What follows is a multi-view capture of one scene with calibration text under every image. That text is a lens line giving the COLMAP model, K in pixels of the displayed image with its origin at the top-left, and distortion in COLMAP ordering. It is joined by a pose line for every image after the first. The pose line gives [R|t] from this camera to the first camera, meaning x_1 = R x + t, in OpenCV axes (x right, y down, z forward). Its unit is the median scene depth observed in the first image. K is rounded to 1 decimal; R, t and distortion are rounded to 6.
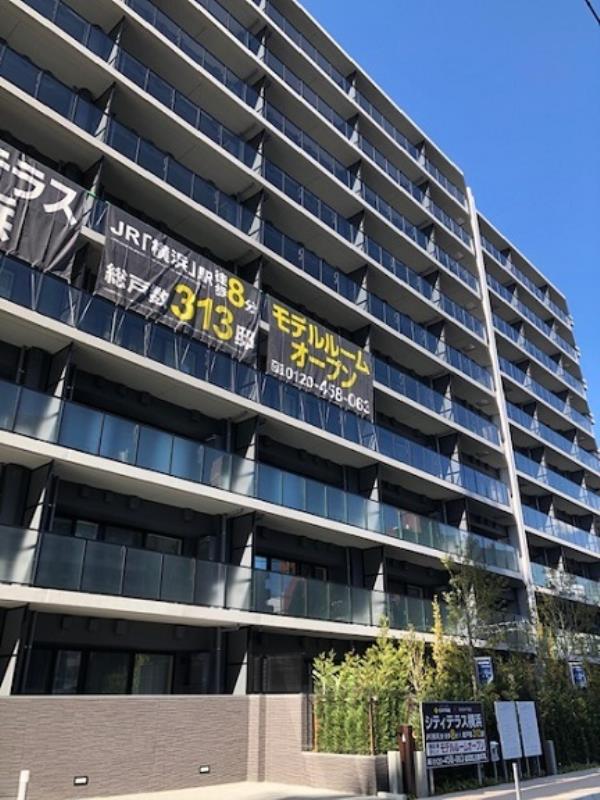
lens RADIAL K [[608.7, 0, 298.9], [0, 608.7, 428.5], [0, 0, 1]] dist [0.067366, -0.116034]
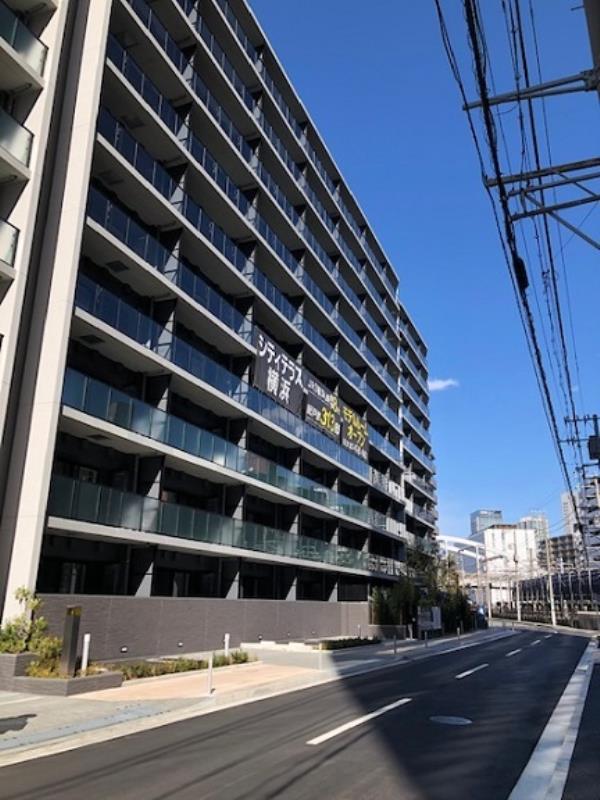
lens RADIAL K [[608.7, 0, 298.9], [0, 608.7, 428.5], [0, 0, 1]] dist [0.067366, -0.116034]
pose [[0.932164, 0.116909, 0.342640, -0.246550], [-0.164499, 0.979861, 0.113196, -0.098809], [-0.322506, -0.161881, 0.932622, -0.223233]]
